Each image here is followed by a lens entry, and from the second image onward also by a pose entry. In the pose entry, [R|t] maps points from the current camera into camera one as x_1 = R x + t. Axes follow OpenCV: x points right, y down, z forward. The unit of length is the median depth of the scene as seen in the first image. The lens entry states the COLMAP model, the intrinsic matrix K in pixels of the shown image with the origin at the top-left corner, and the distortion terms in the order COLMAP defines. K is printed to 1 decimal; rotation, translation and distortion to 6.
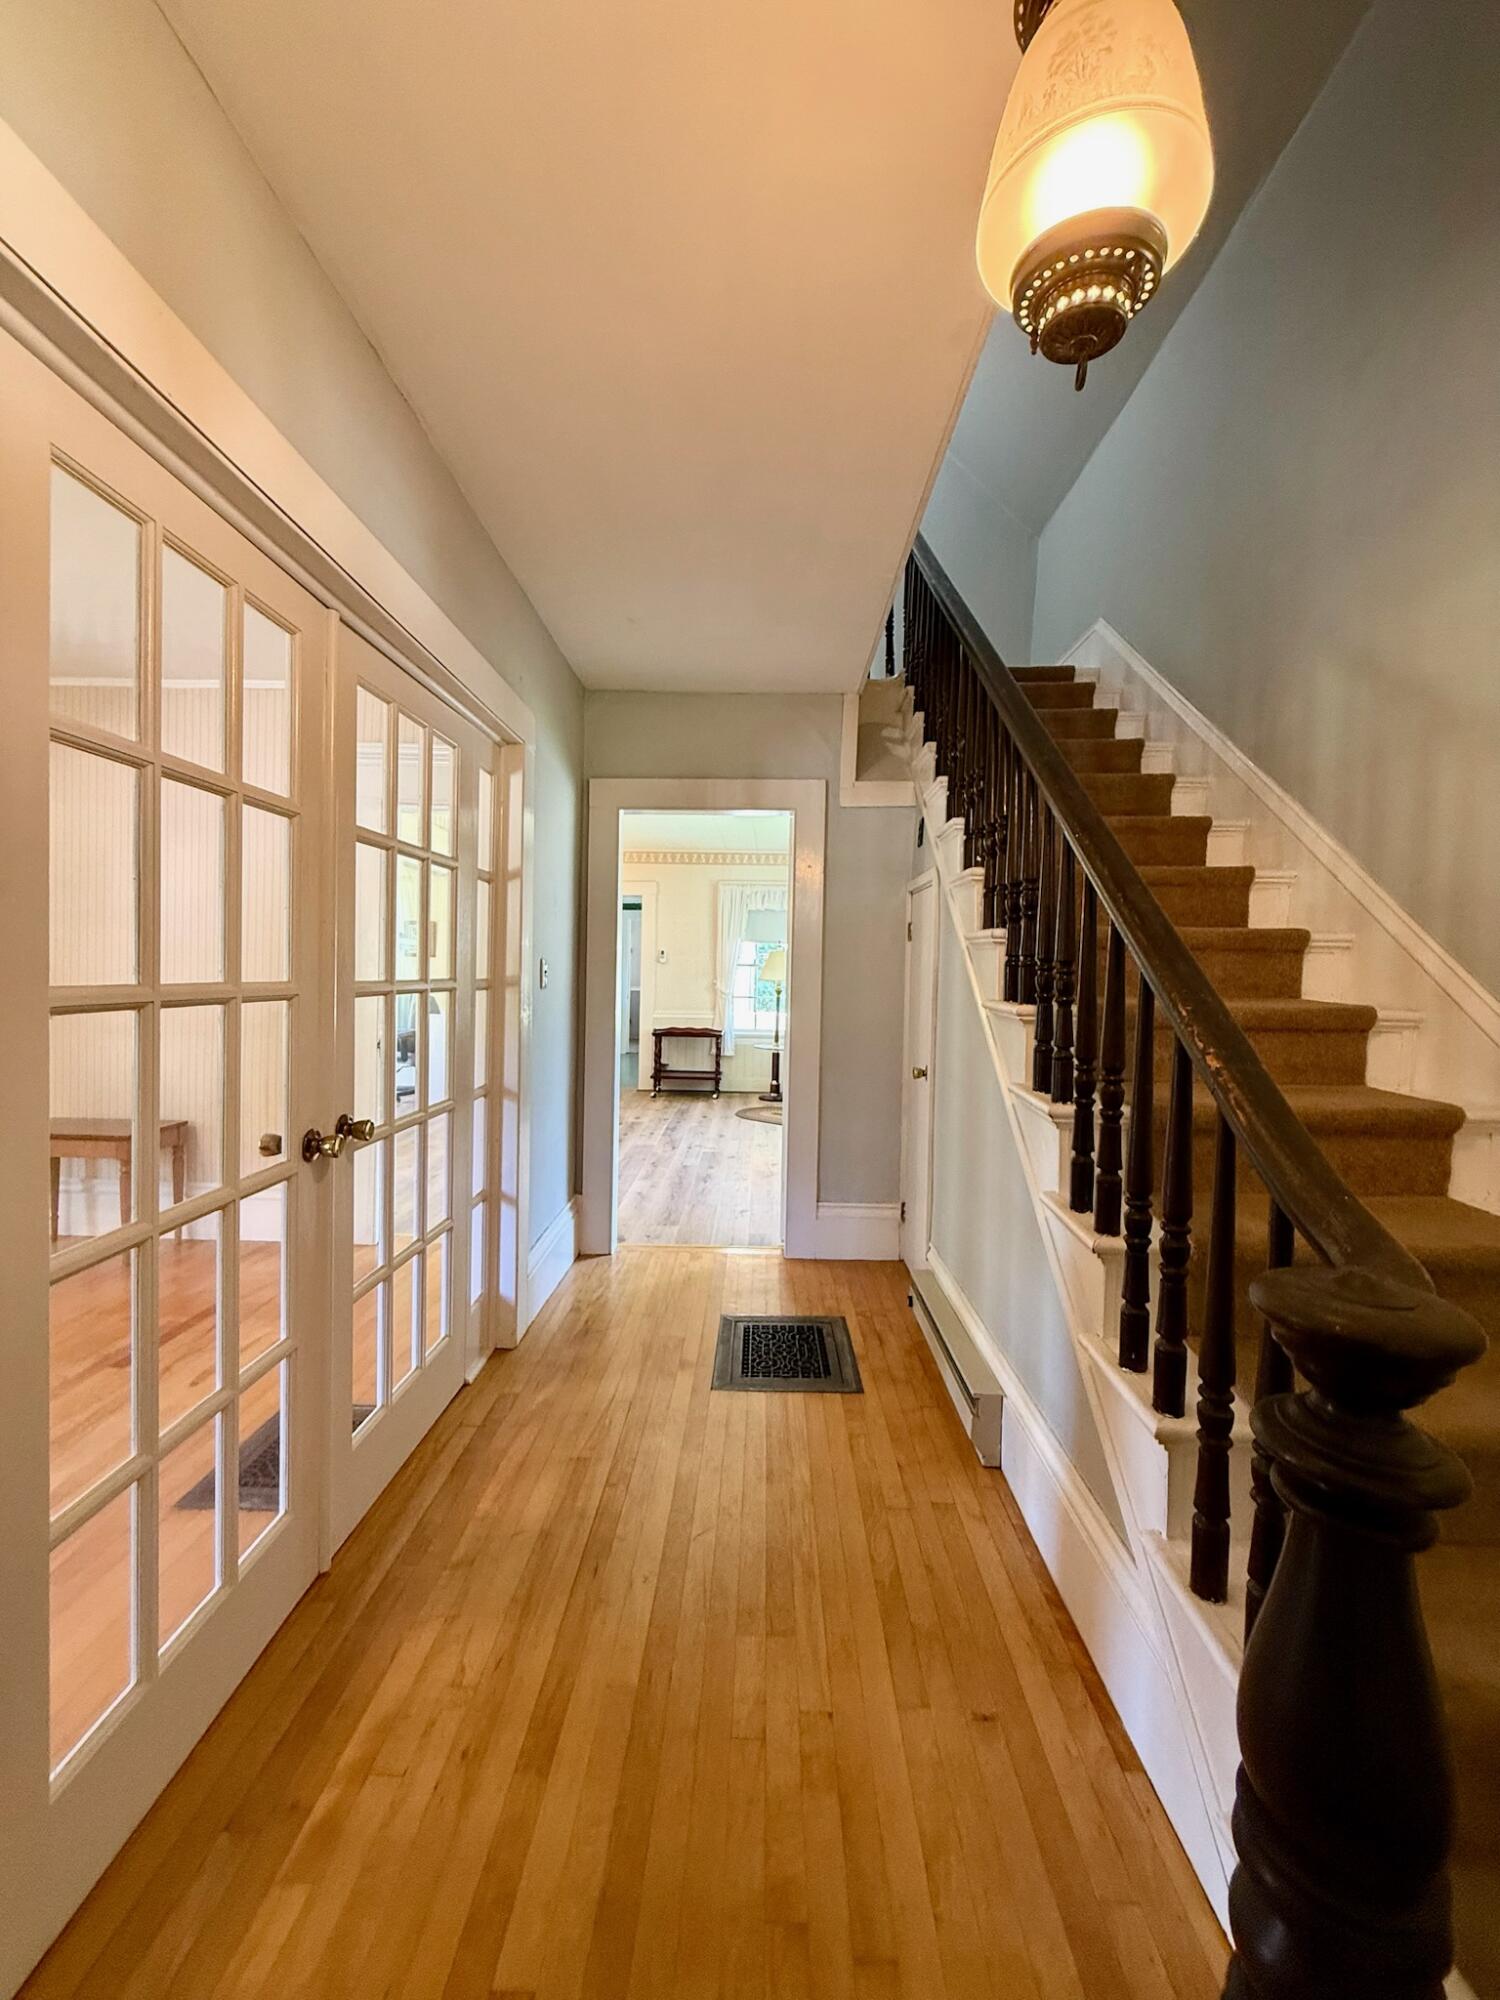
lens RADIAL K [[799.3, 0, 750.0], [0, 799.3, 1000.0], [0, 0, 1]] dist [-0.000815, -0.000091]
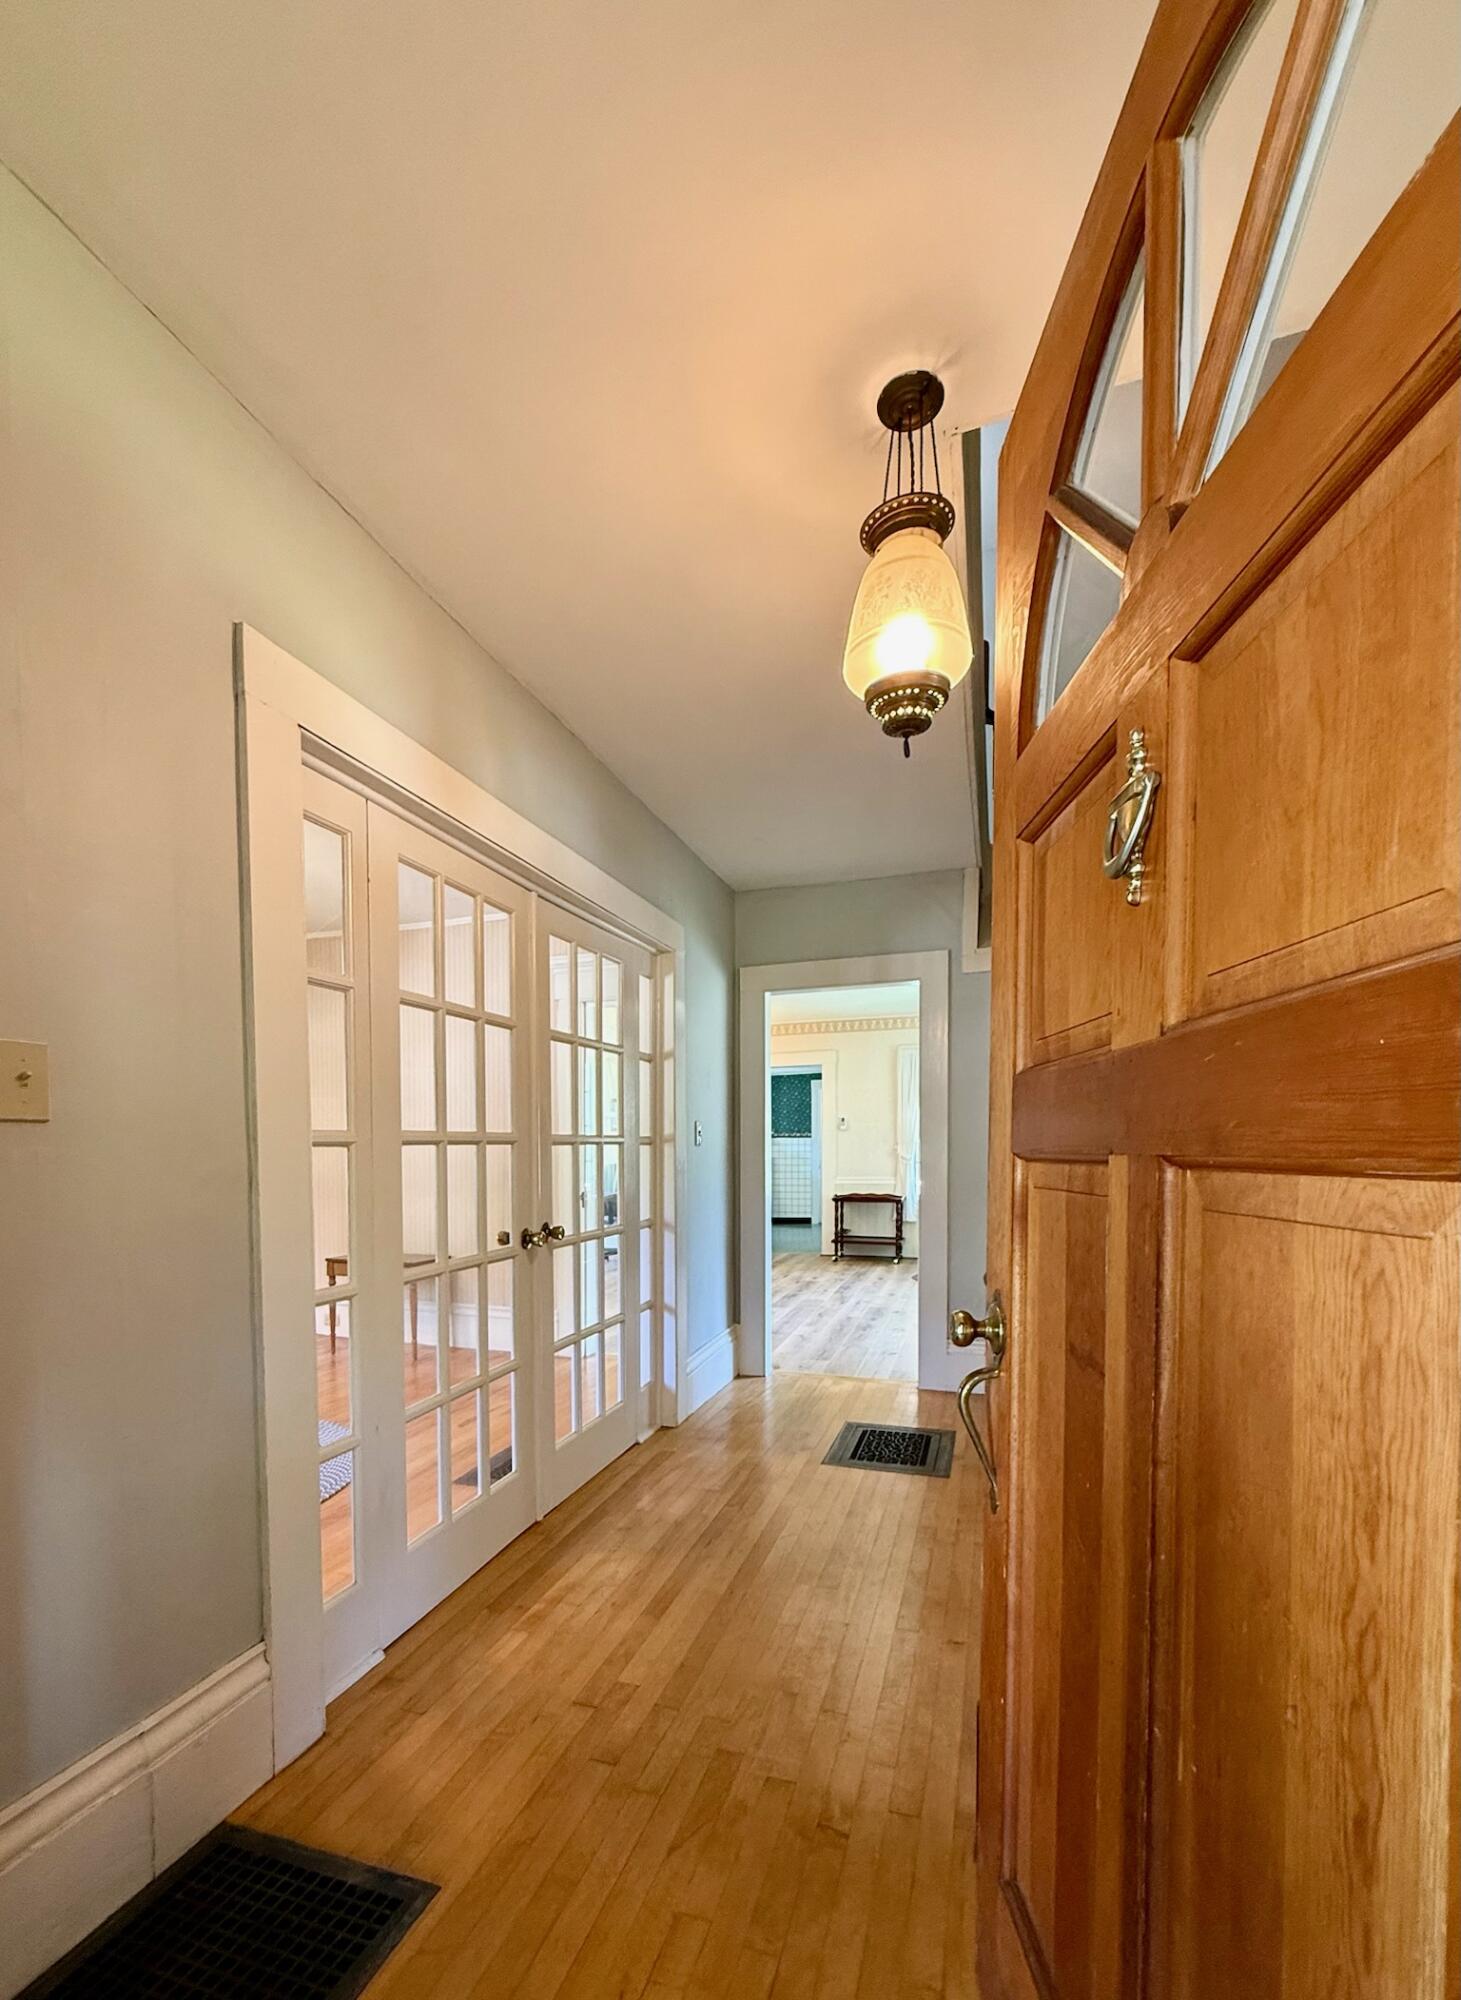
lens RADIAL K [[854.1, 0, 707.4], [0, 854.1, 1184.9], [0, 0, 1]] dist [0.010367, -0.000005]
pose [[0.953484, -0.011276, -0.301234, 0.183100], [0.014281, 0.999868, 0.007775, 0.043742], [0.301106, -0.011715, 0.953519, -0.303372]]
